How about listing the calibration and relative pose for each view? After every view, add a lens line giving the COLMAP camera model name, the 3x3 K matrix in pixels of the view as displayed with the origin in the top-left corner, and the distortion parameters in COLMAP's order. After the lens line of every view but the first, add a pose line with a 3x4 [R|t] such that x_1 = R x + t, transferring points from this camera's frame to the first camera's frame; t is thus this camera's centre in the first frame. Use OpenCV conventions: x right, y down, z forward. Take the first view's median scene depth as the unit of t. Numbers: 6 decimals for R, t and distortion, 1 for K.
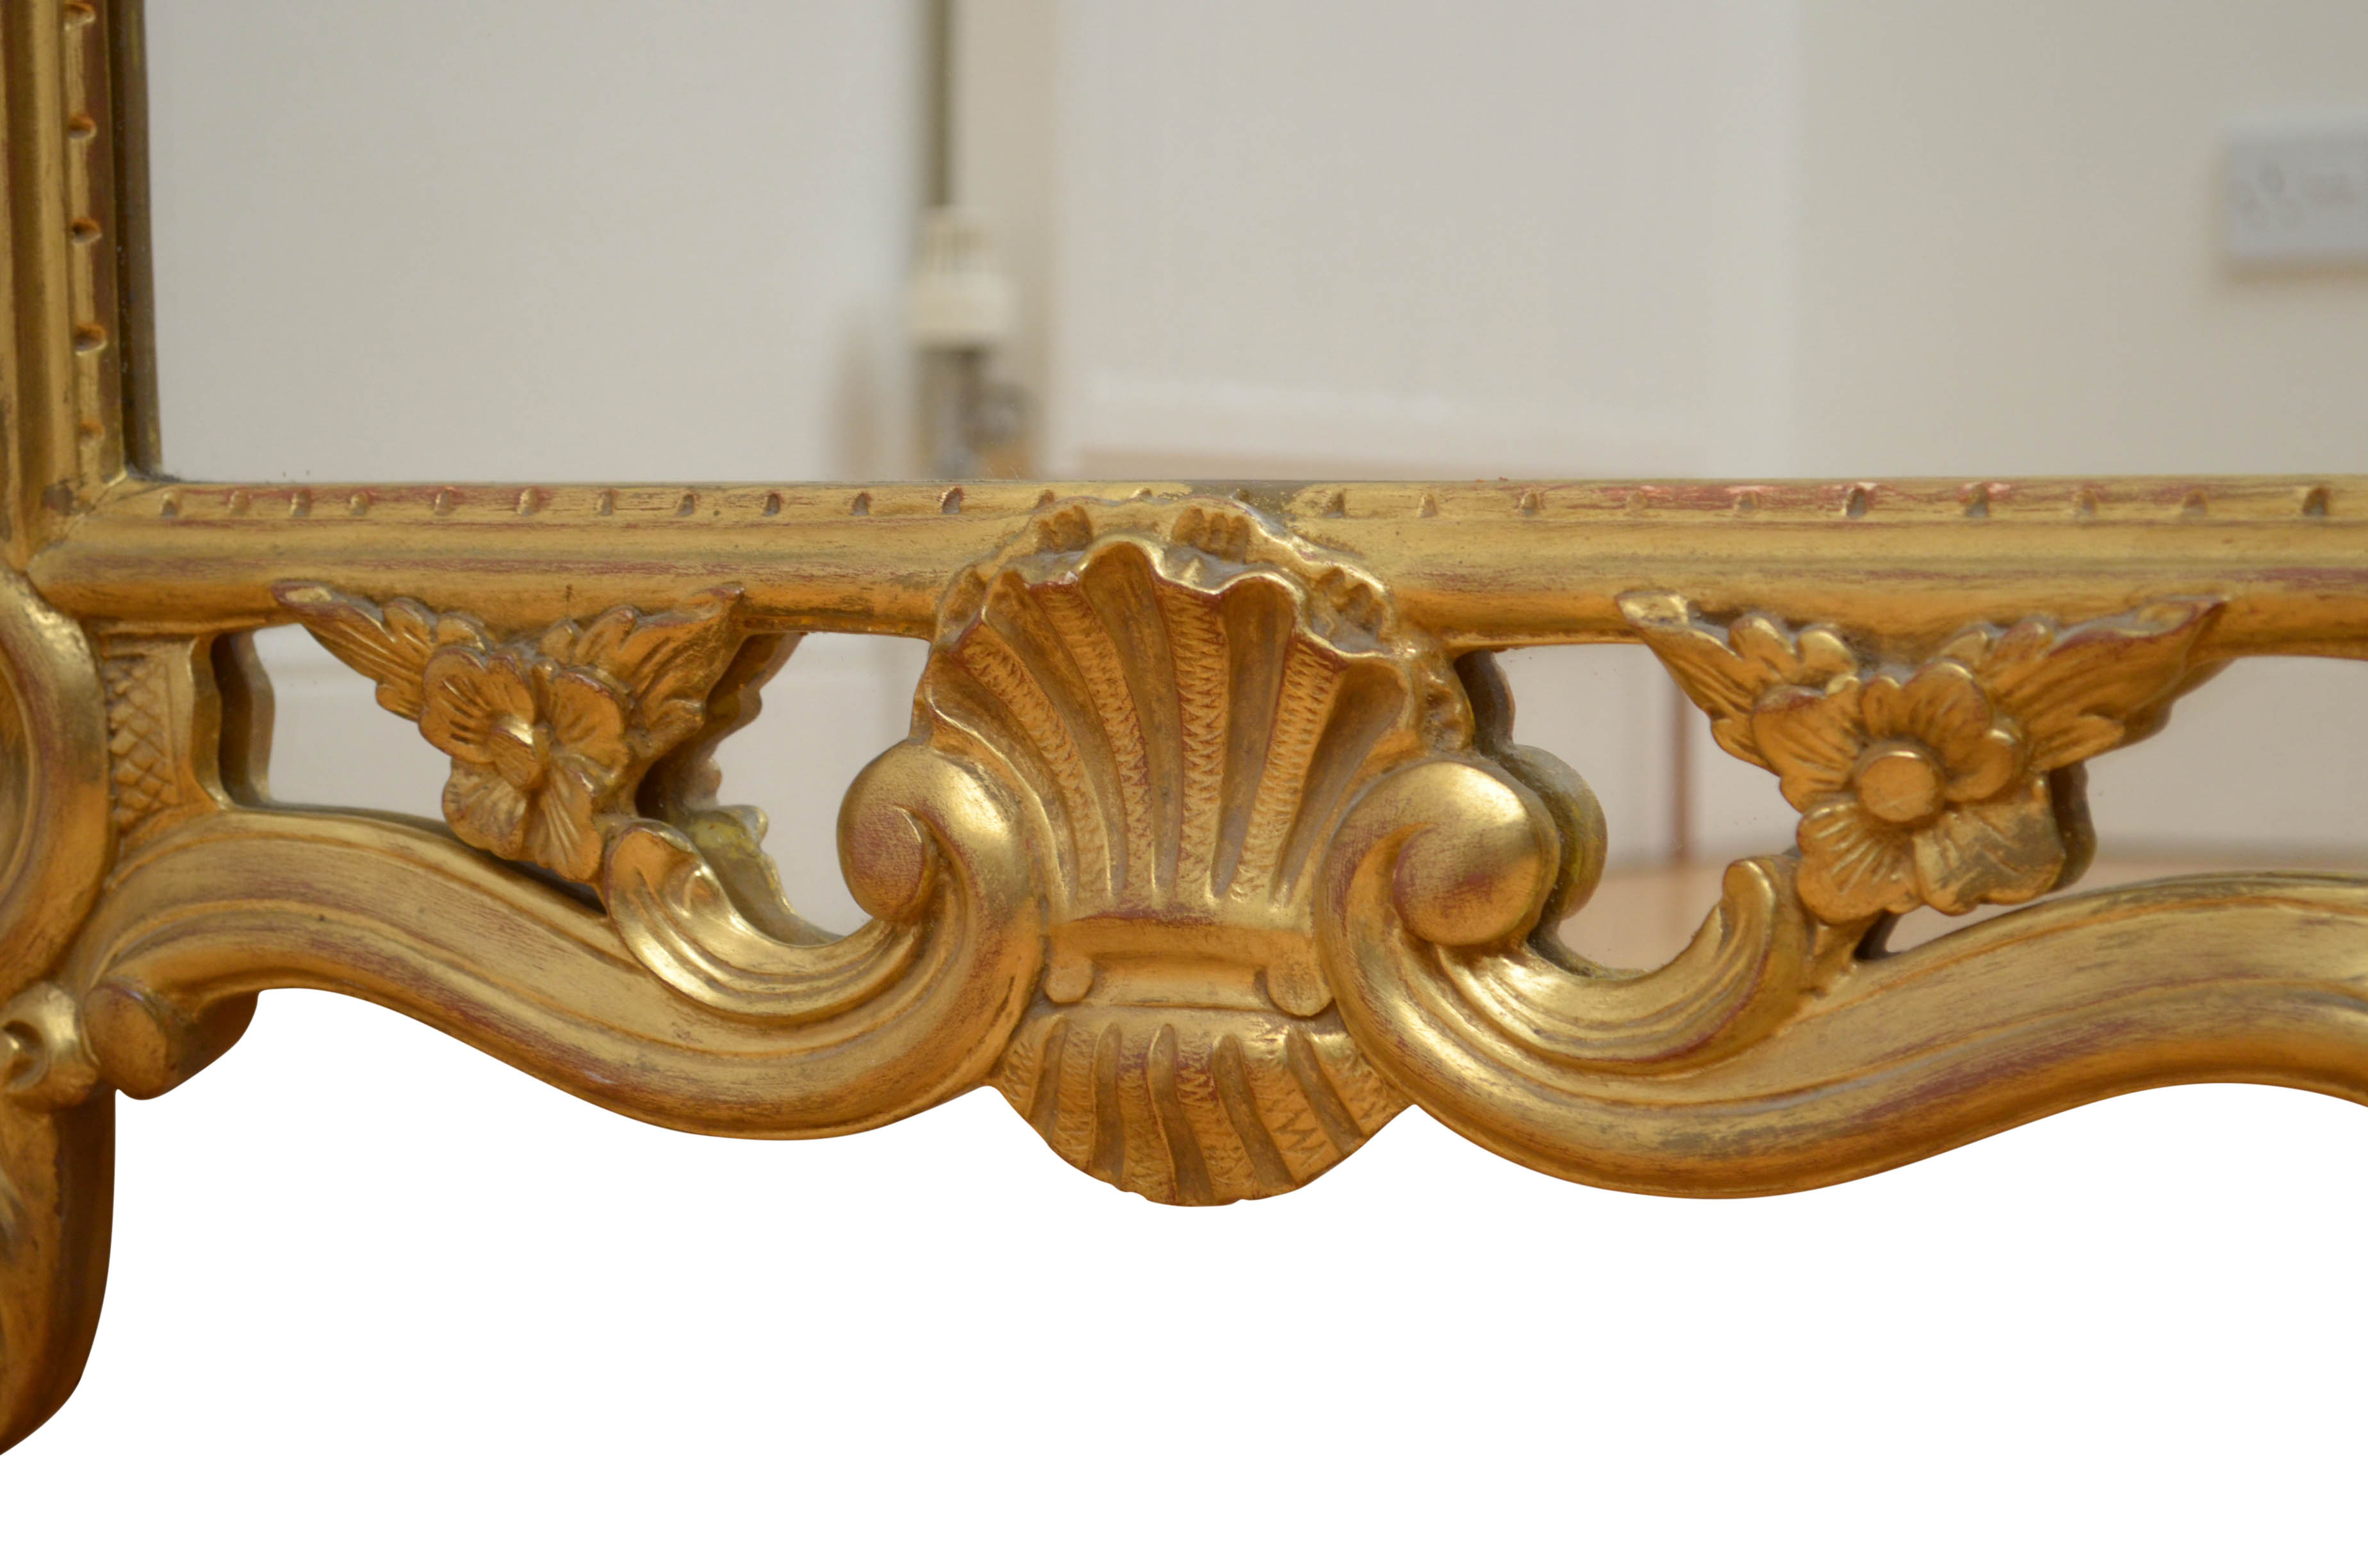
lens RADIAL K [[5378.6, 0, 1184.0], [0, 5378.6, 784.0], [0, 0, 1]] dist [0.058483, -0.267202]
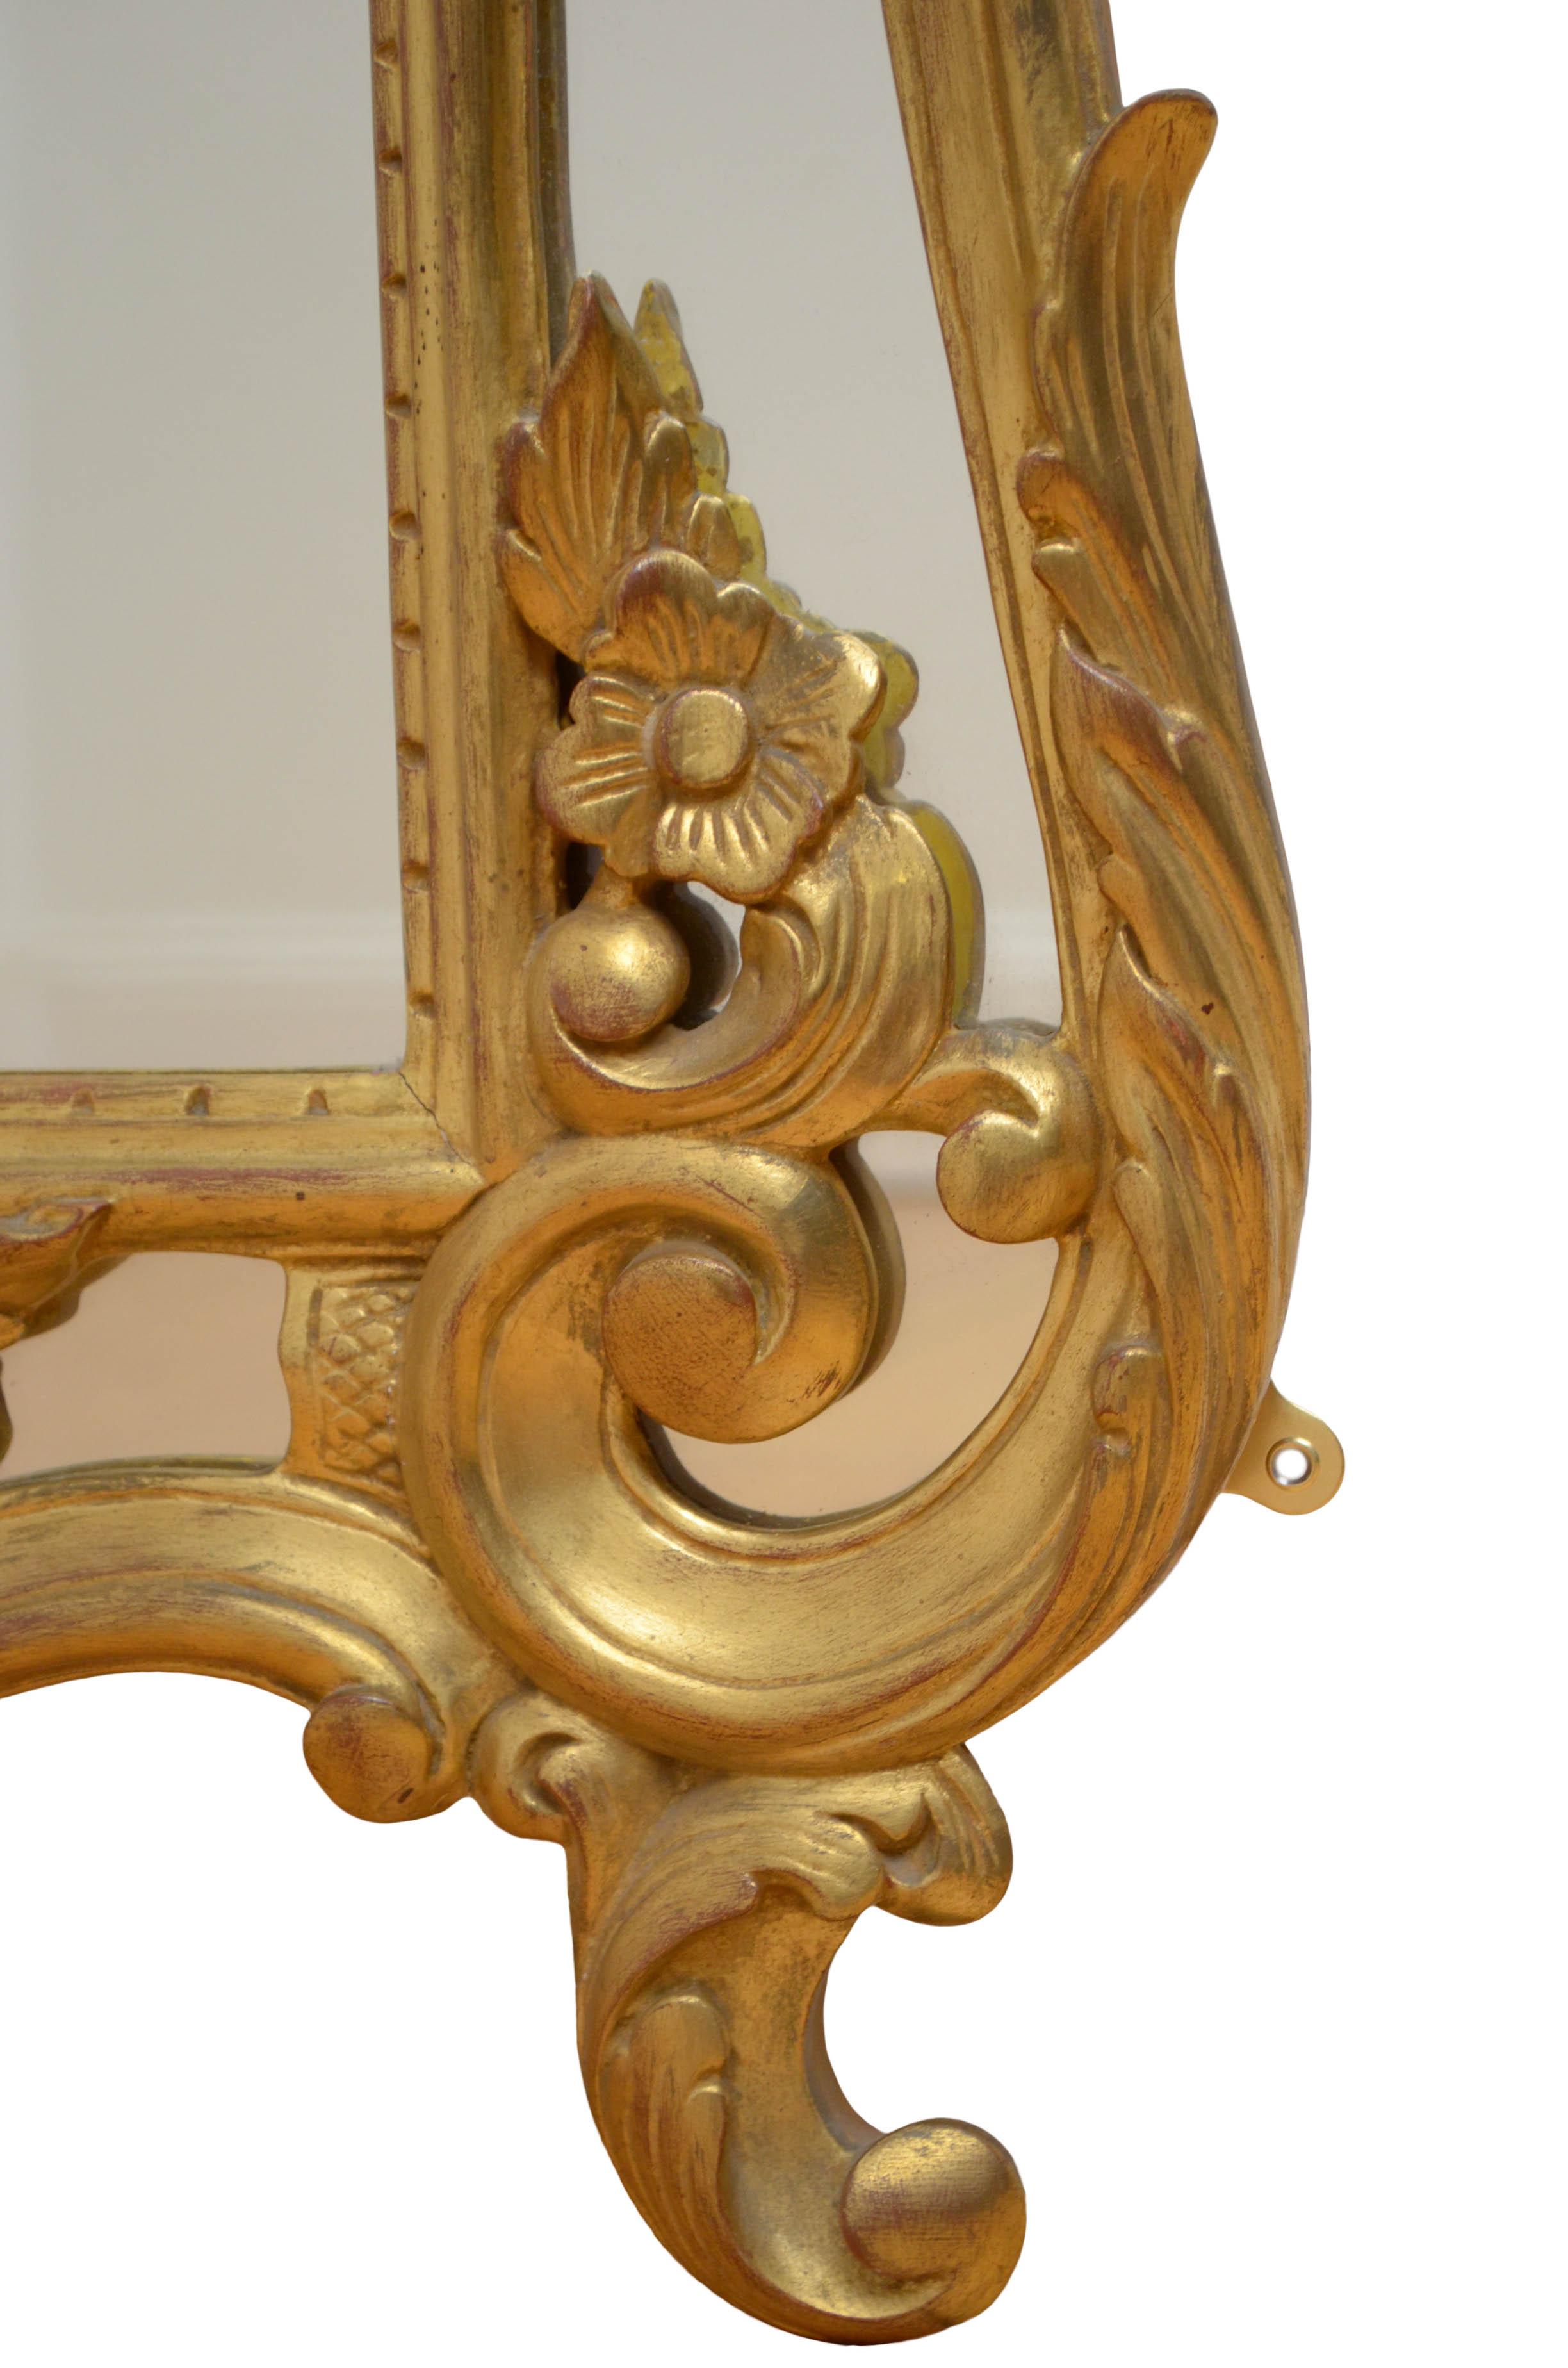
lens RADIAL K [[5378.6, 0, 784.7], [0, 5378.6, 1267.0], [0, 0, 1]] dist [0.058483, -0.267202]
pose [[0.974700, -0.039367, 0.220024, 0.082626], [0.029482, 0.998411, 0.048032, -0.058789], [-0.221565, -0.040331, 0.974311, -0.010905]]
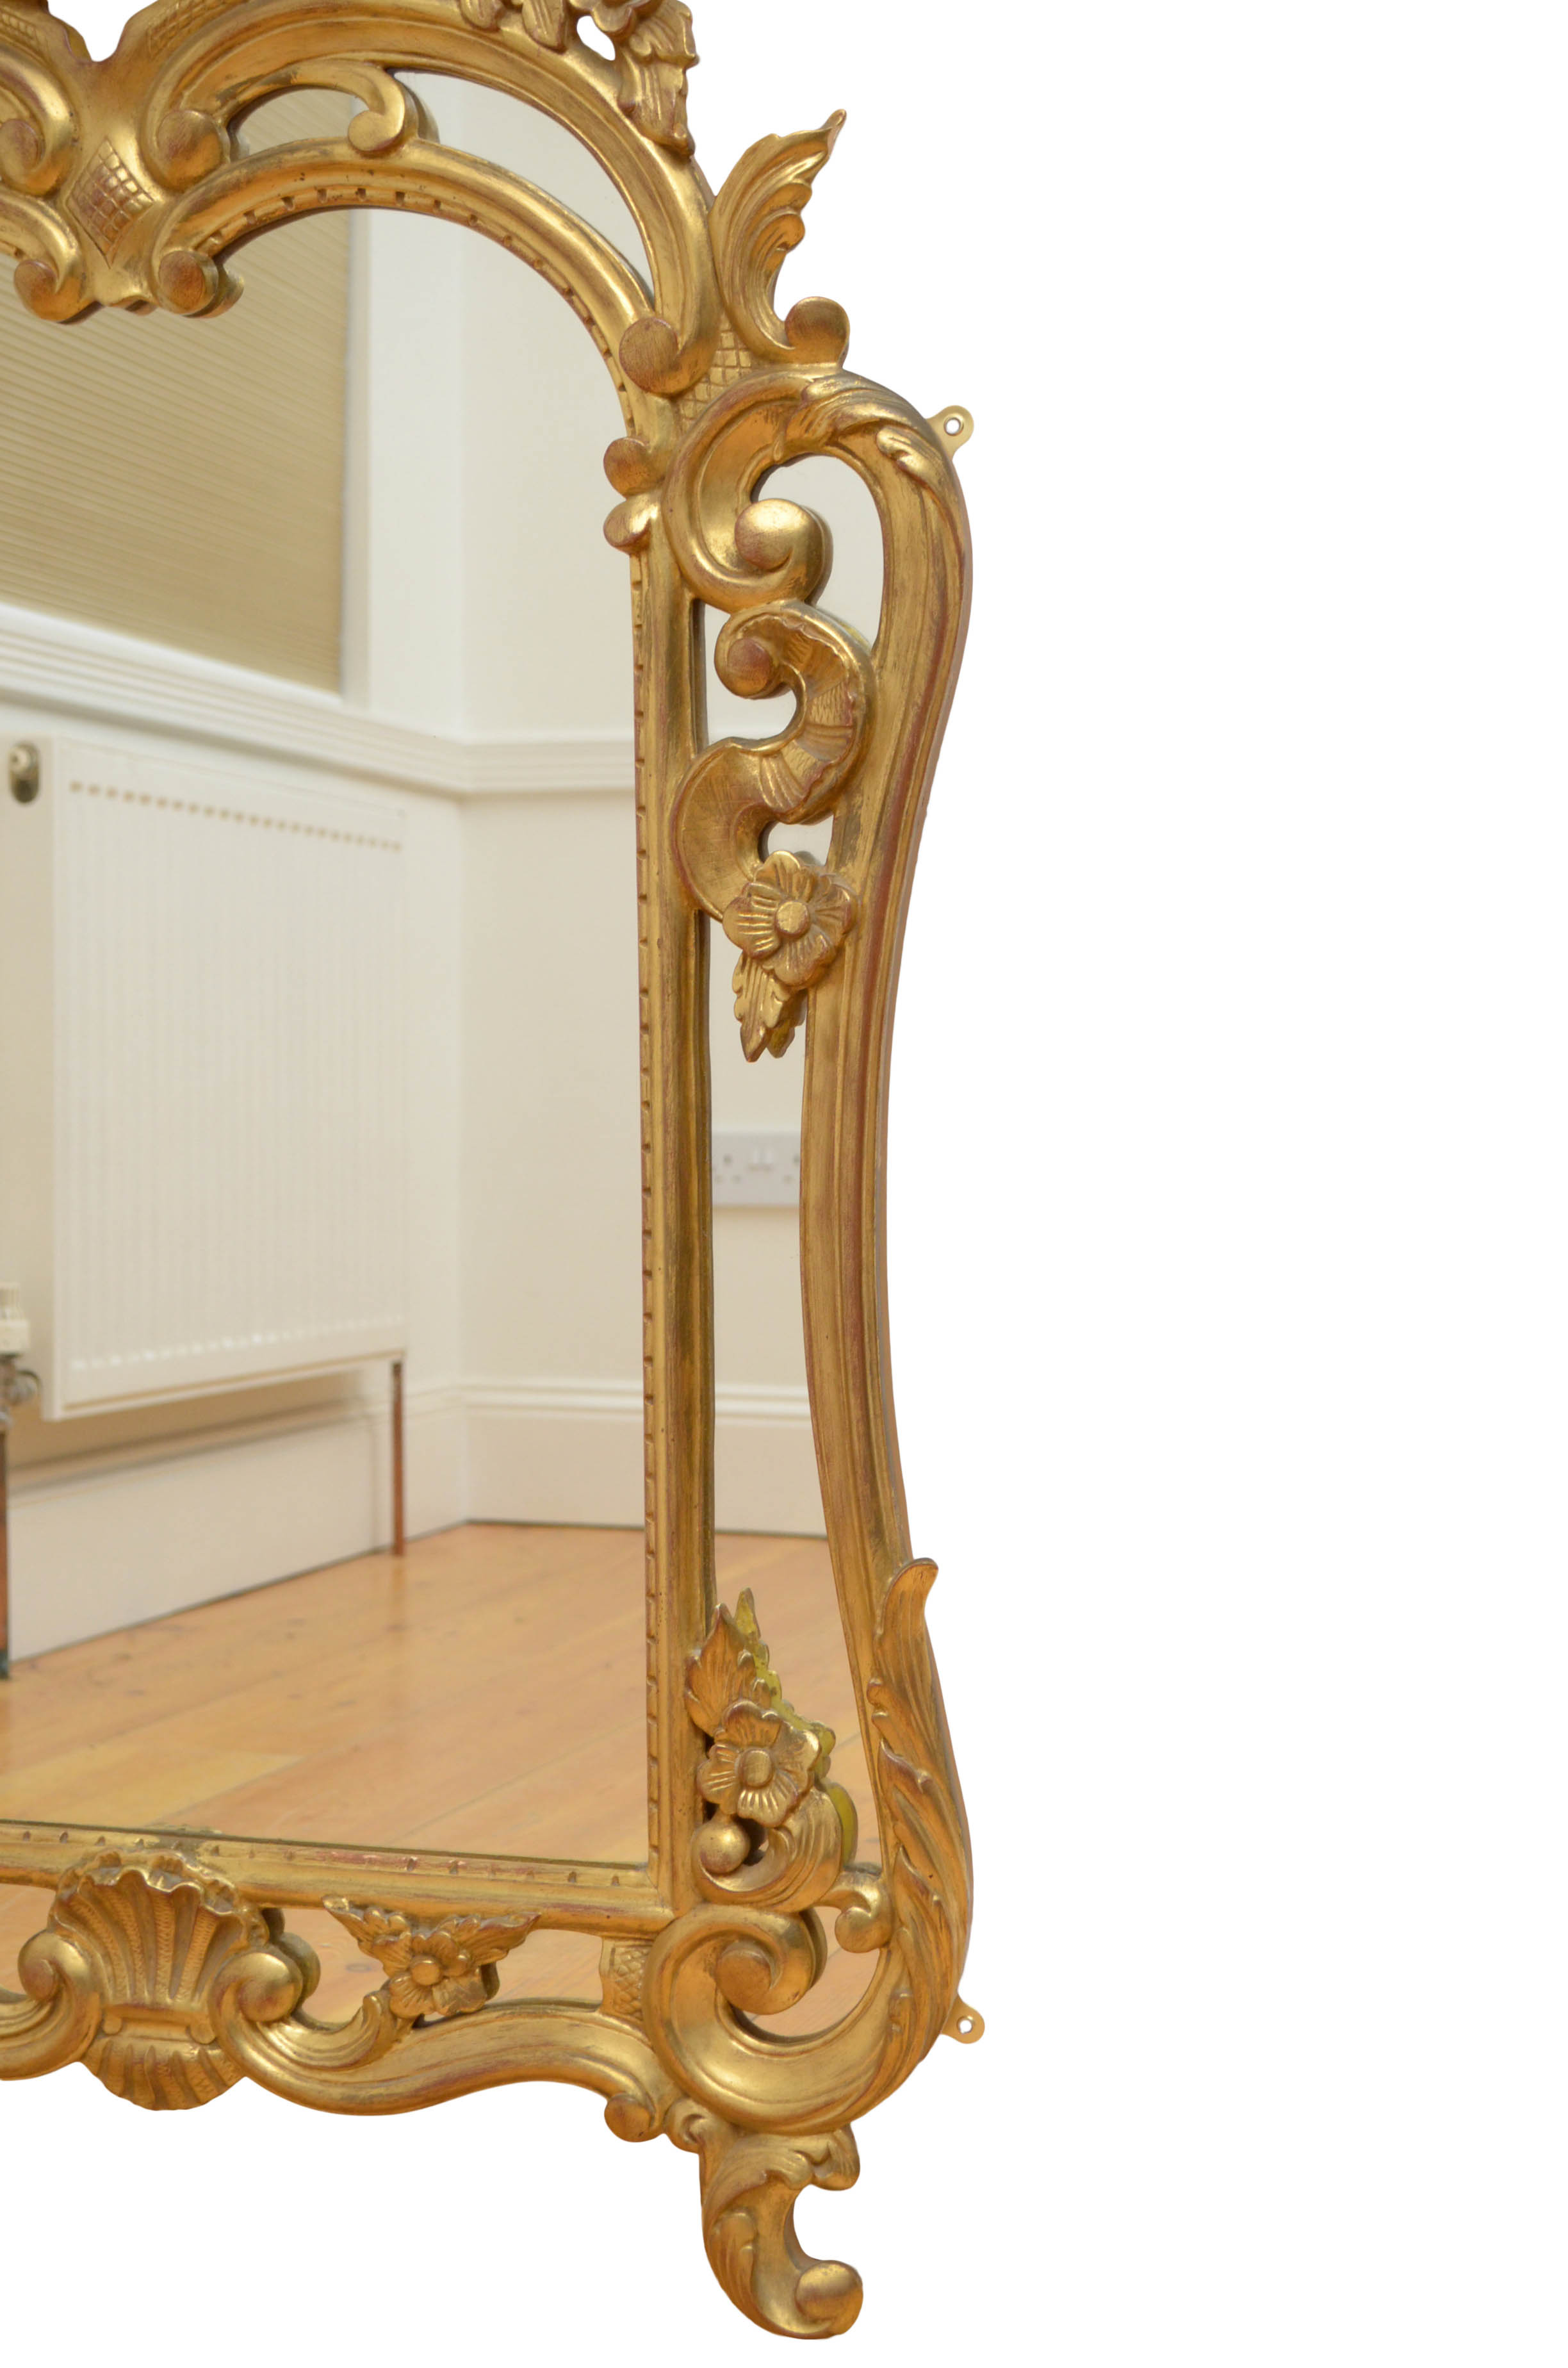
lens RADIAL K [[3522.9, 0, 785.5], [0, 3522.9, 1234.6], [0, 0, 1]] dist [-0.009516, -0.002339]
pose [[0.981087, -0.008164, 0.193394, -0.027836], [0.008300, 0.999966, 0.000111, -0.339446], [-0.193388, 0.001496, 0.981121, -0.717060]]
